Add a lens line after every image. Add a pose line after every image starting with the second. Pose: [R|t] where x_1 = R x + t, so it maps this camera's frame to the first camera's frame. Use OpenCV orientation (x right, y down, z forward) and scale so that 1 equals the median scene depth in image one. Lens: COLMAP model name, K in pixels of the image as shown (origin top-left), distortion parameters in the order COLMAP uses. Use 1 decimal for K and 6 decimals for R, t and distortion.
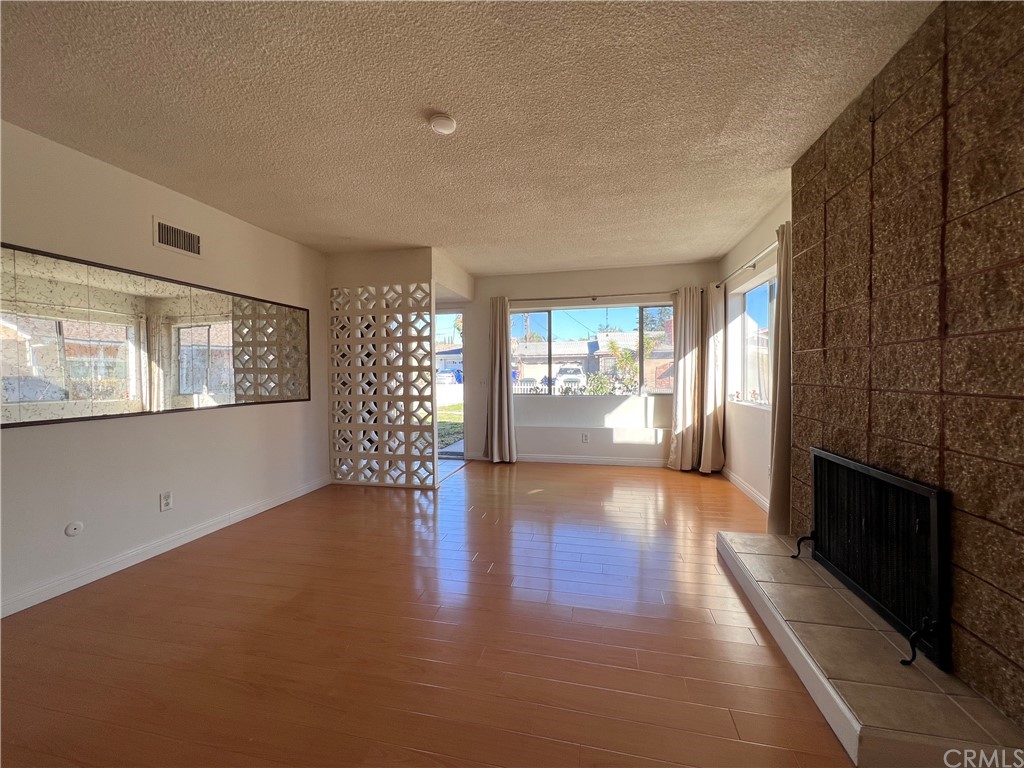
lens RADIAL K [[408.6, 0, 510.8], [0, 408.6, 381.5], [0, 0, 1]] dist [0.000316, -0.000128]
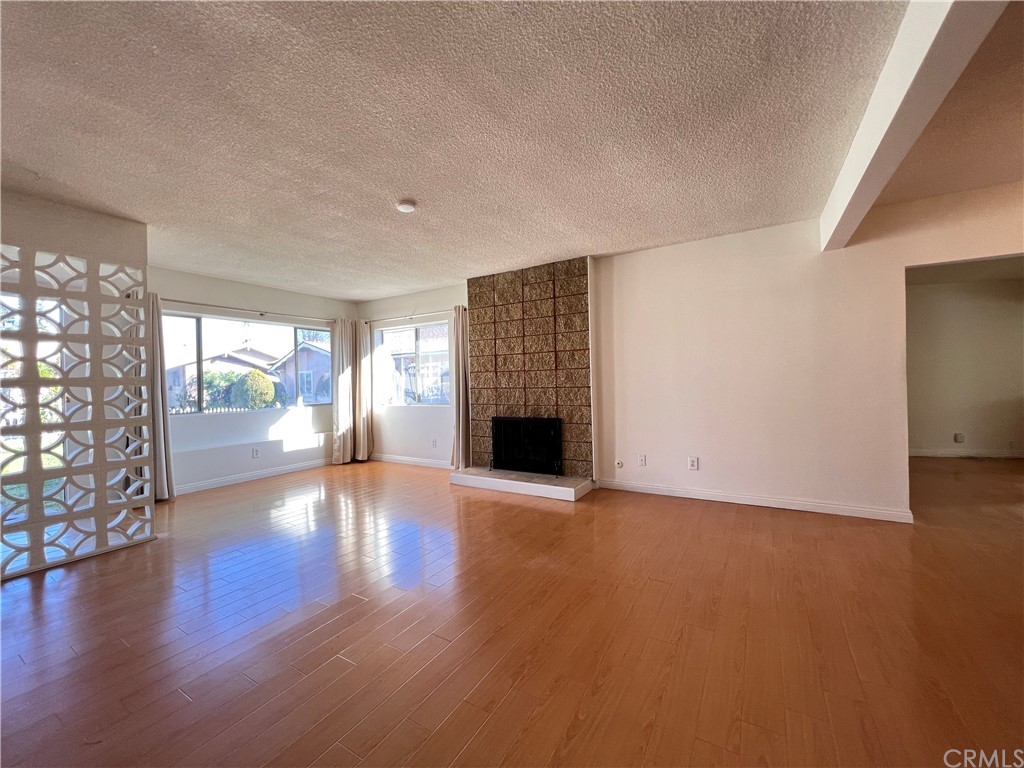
lens RADIAL K [[408.6, 0, 510.5], [0, 408.6, 383.8], [0, 0, 1]] dist [0.000316, -0.000128]
pose [[0.327146, -0.003687, 0.944967, -0.630898], [0.039220, 0.999184, -0.009679, 0.005433], [-0.944160, 0.040228, 0.327023, 0.098823]]
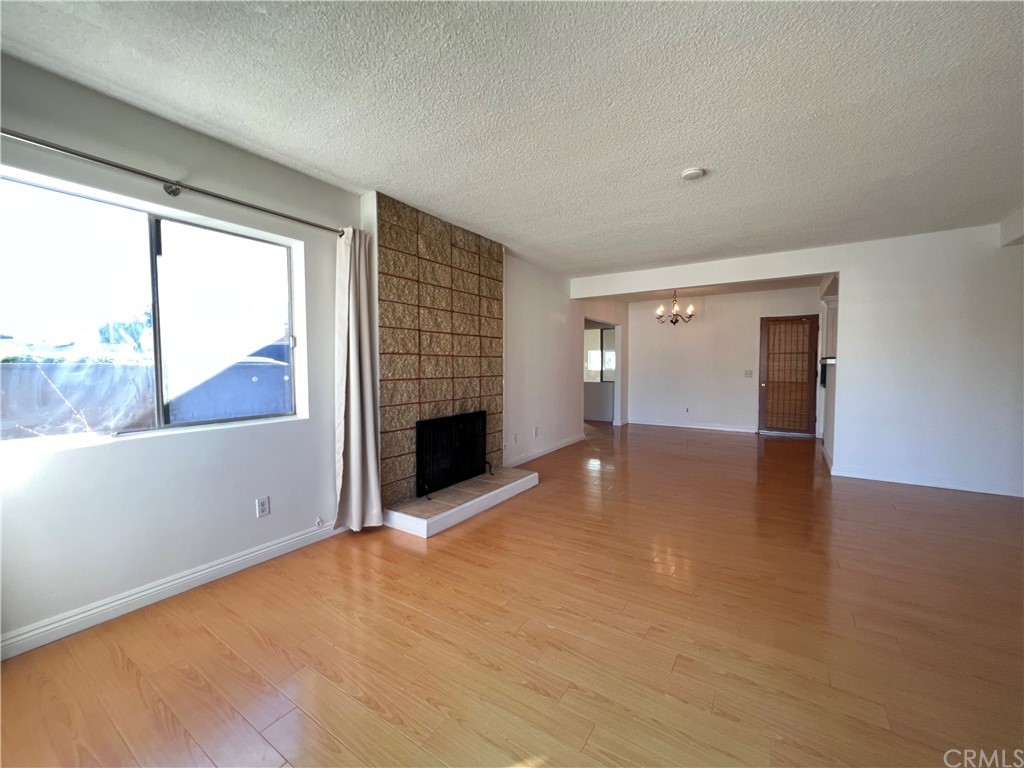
lens RADIAL K [[408.6, 0, 512.3], [0, 408.6, 383.4], [0, 0, 1]] dist [0.000316, -0.000128]
pose [[-0.933949, -0.002289, 0.357400, -0.044270], [0.020325, 0.998021, 0.059503, -0.027257], [-0.356829, 0.062836, -0.932054, 1.109830]]
